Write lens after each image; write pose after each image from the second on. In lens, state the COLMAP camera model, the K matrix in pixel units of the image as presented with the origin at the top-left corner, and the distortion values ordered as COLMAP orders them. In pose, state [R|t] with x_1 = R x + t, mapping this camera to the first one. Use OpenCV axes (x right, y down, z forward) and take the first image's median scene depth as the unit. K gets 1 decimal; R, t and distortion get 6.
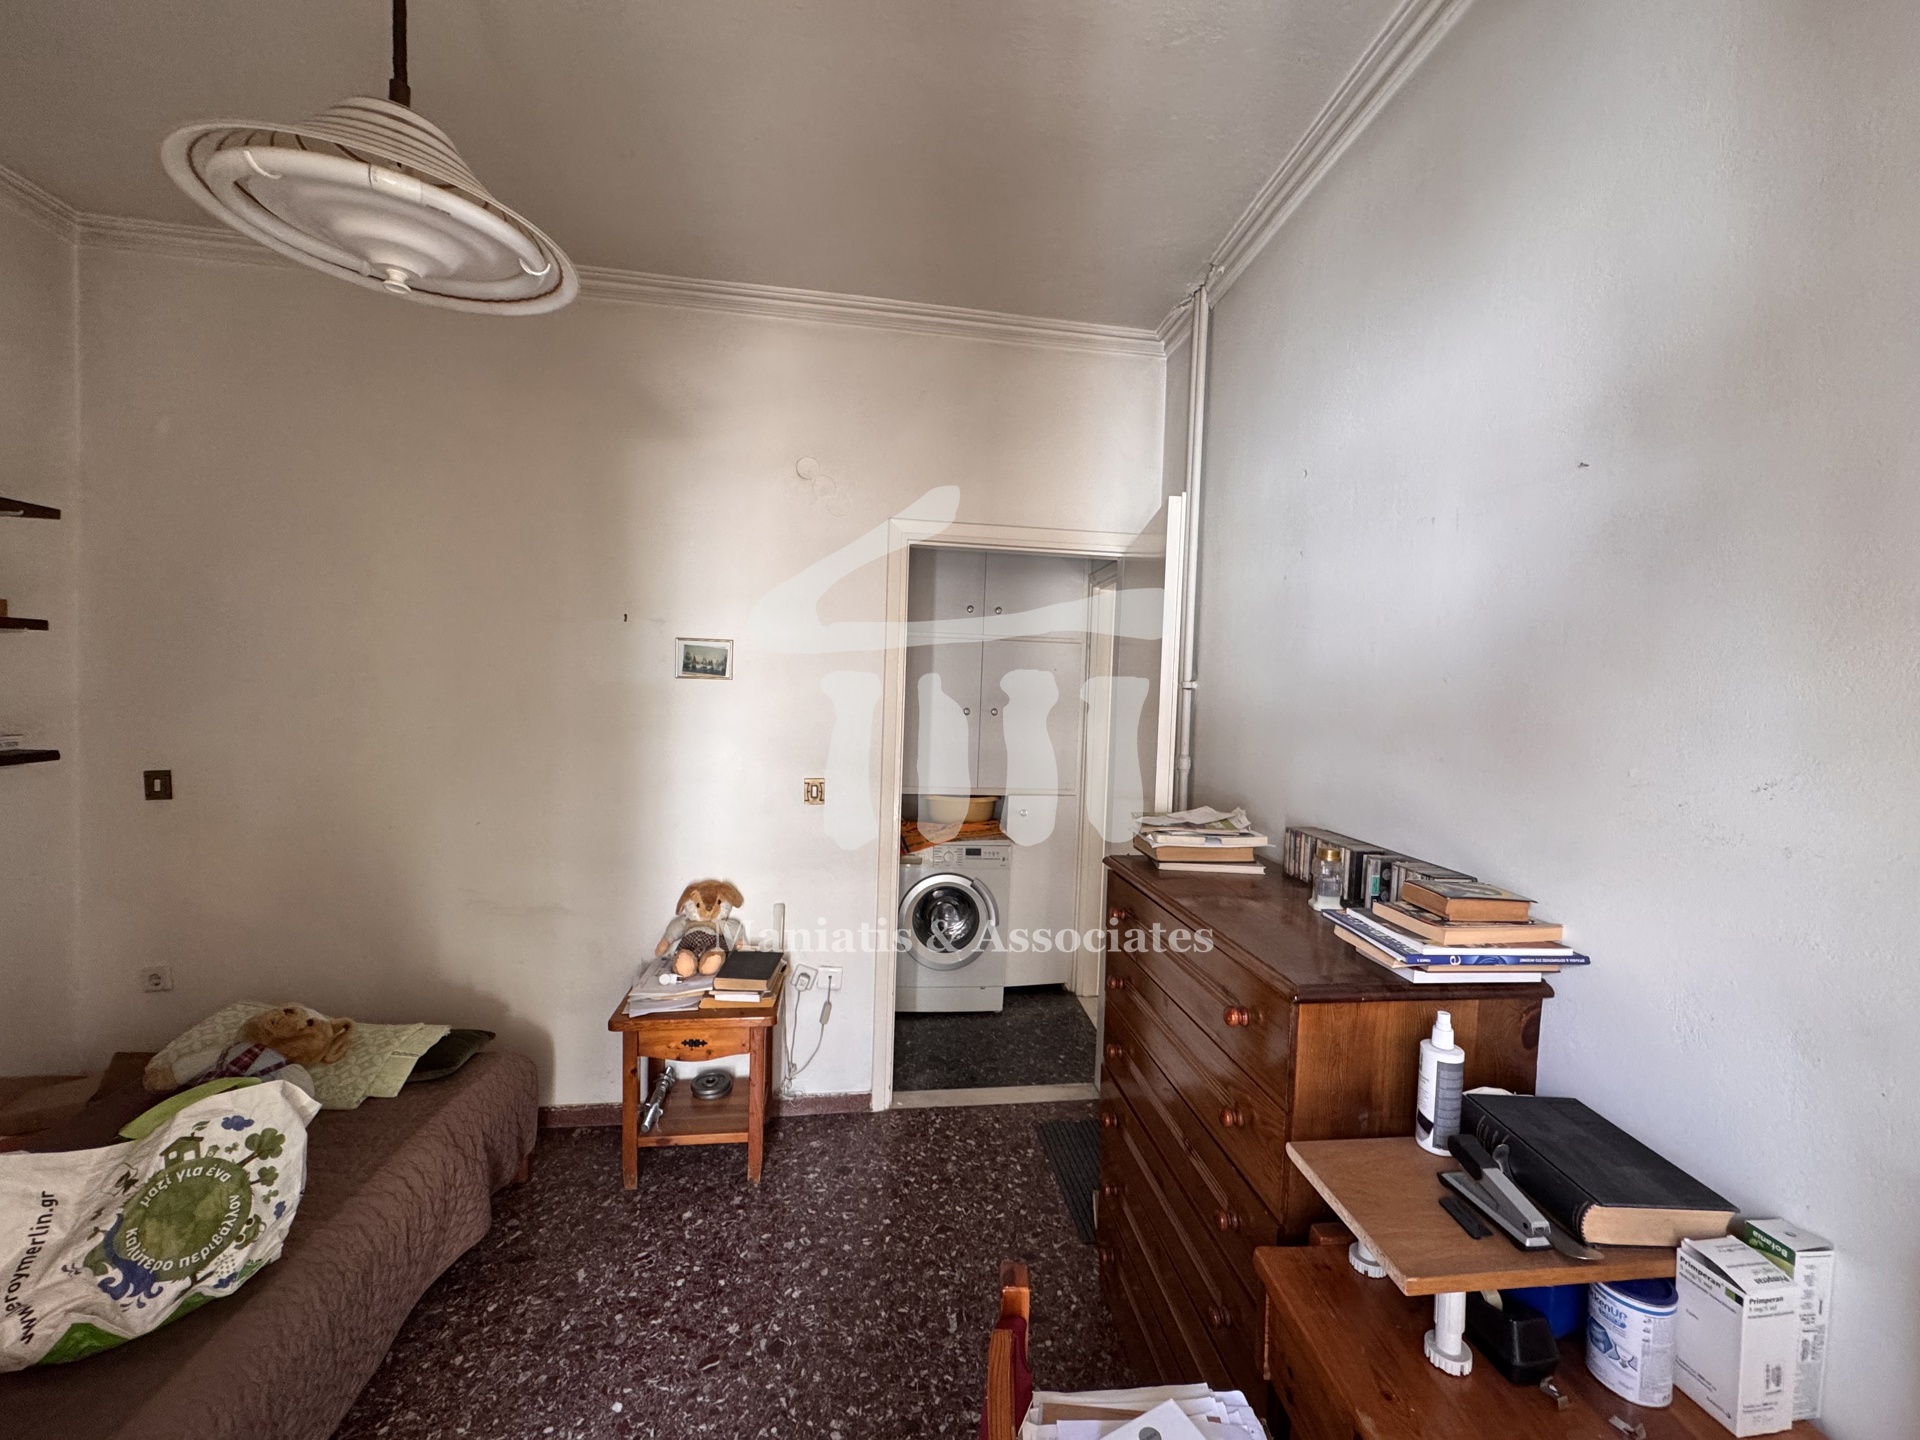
lens RADIAL K [[768.2, 0, 960.6], [0, 768.2, 720.1], [0, 0, 1]] dist [-0.001806, 0.000532]
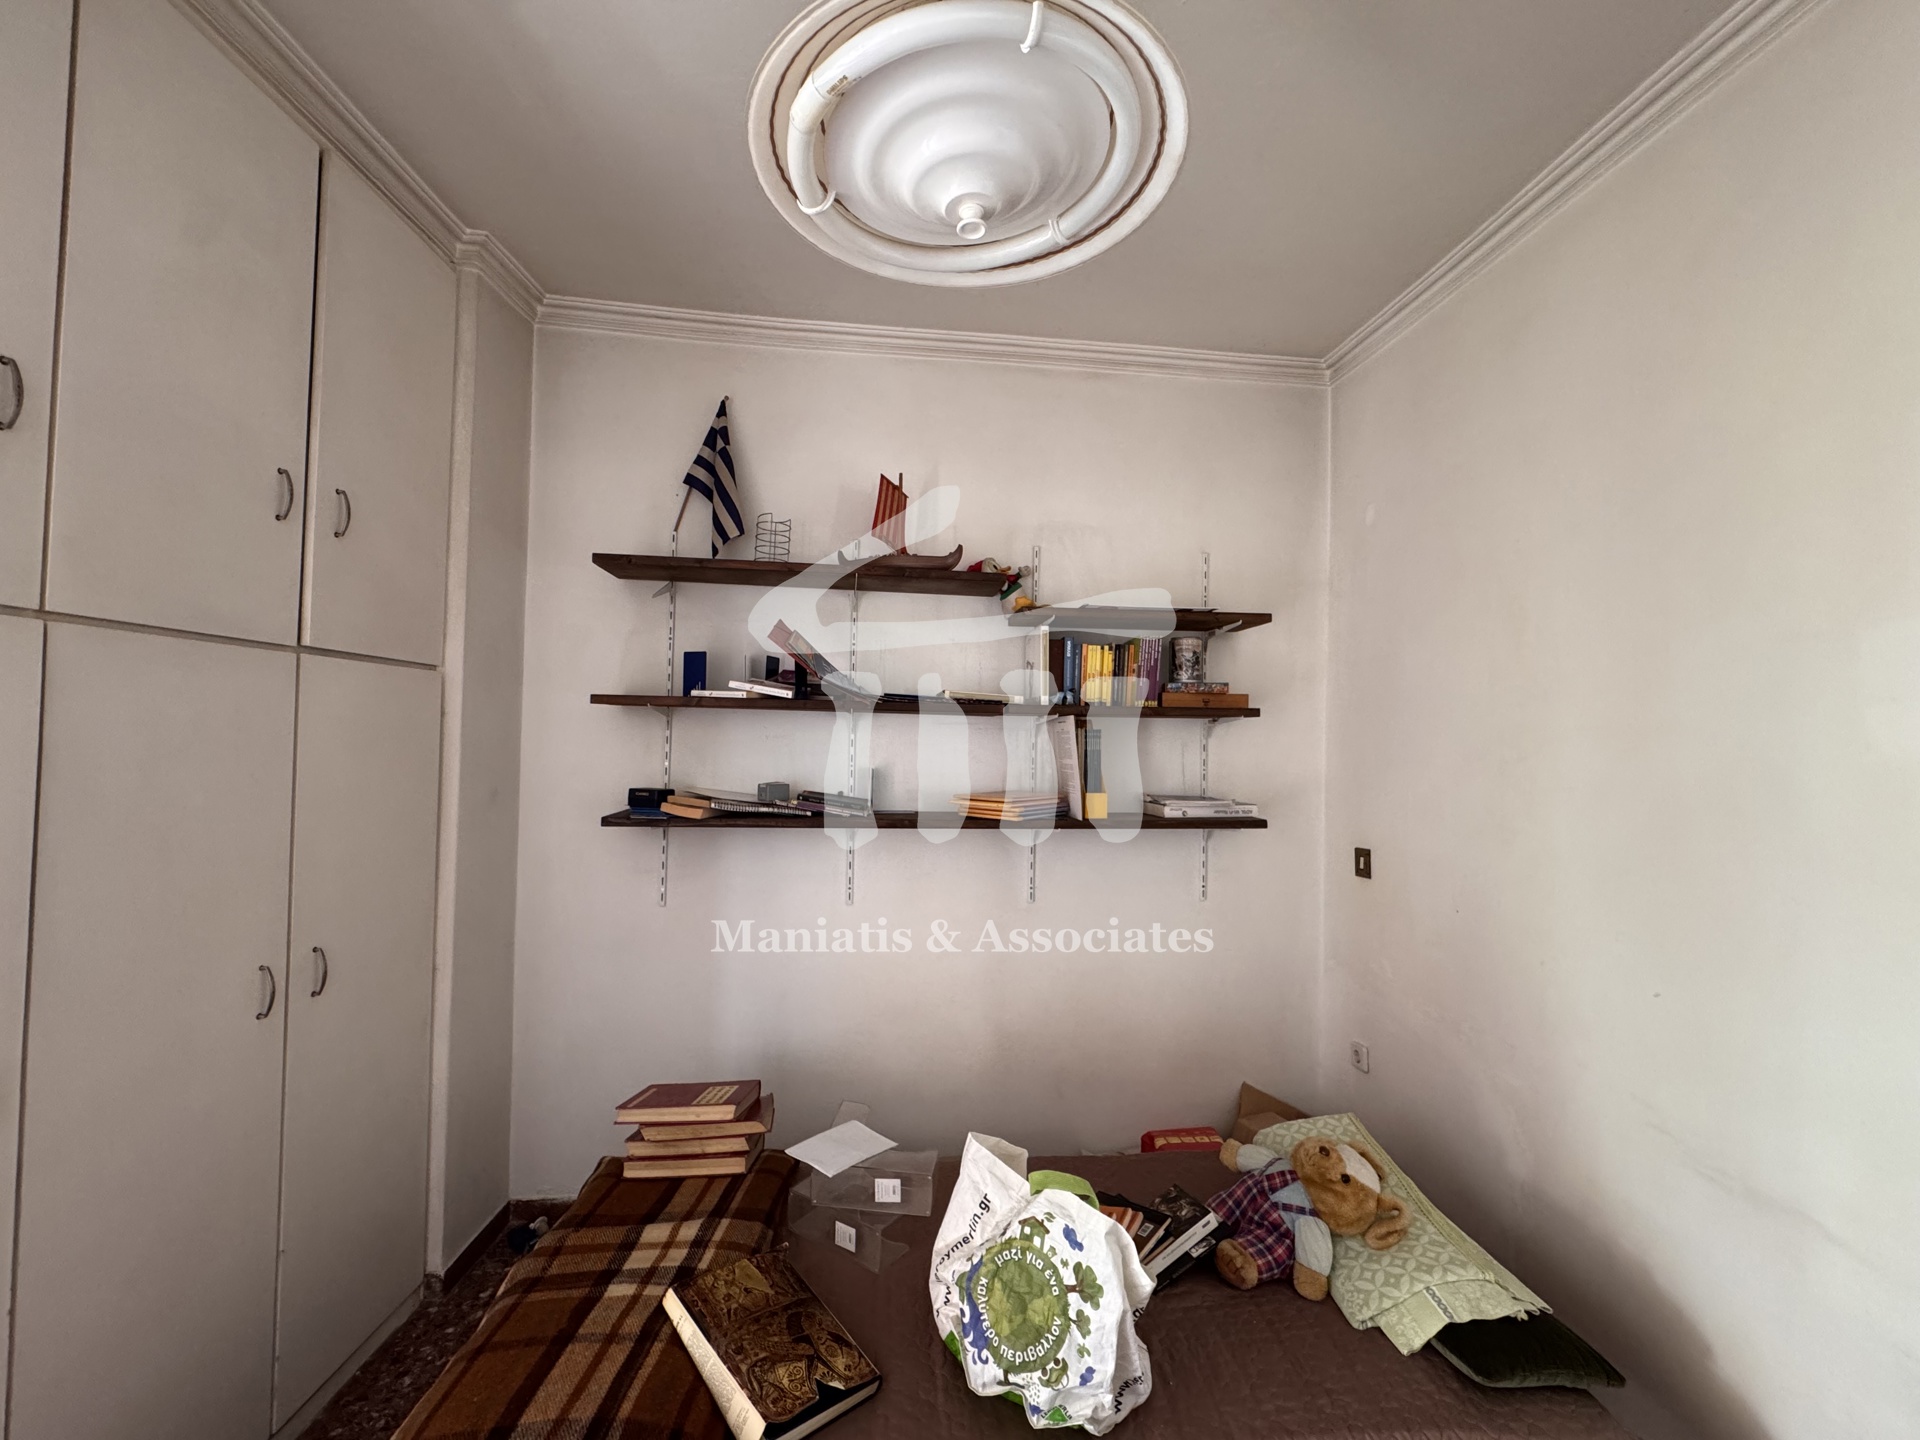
lens RADIAL K [[768.2, 0, 960.6], [0, 768.2, 720.1], [0, 0, 1]] dist [-0.001806, 0.000532]
pose [[-0.031585, -0.059363, -0.997737, 0.002228], [-0.059052, 0.996602, -0.057427, -0.024750], [0.997755, 0.057105, -0.034983, 0.853829]]
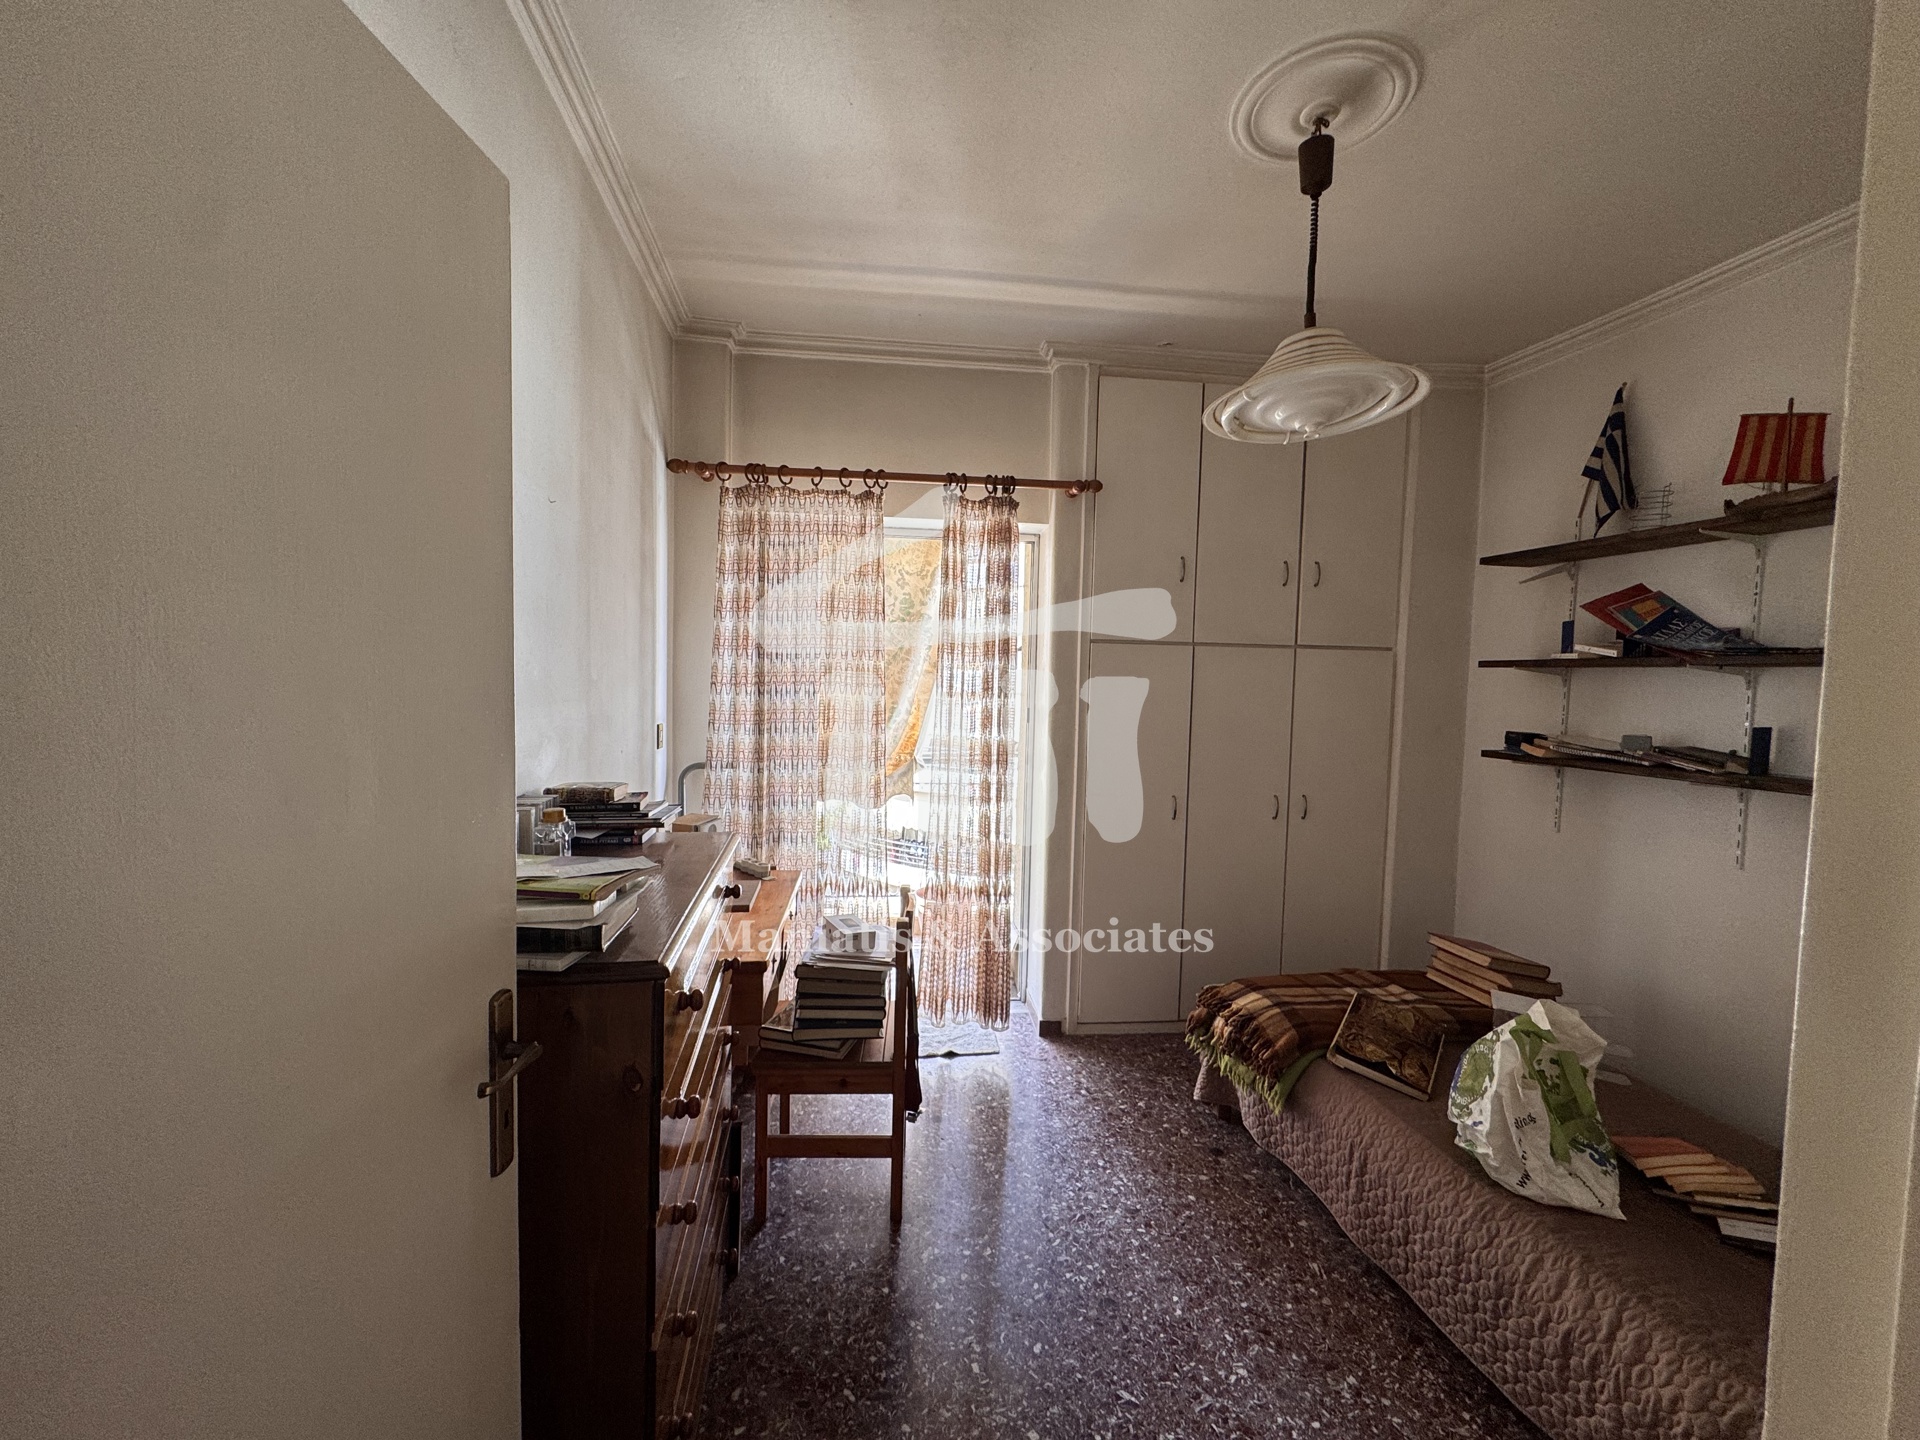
lens RADIAL K [[769.9, 0, 960.0], [0, 769.9, 720.0], [0, 0, 1]] dist [-0.001287, 0.000132]
pose [[-0.996880, -0.054134, -0.057436, 0.040934], [-0.059139, 0.994242, 0.089366, -0.065264], [0.052267, 0.092484, -0.994341, 2.160273]]
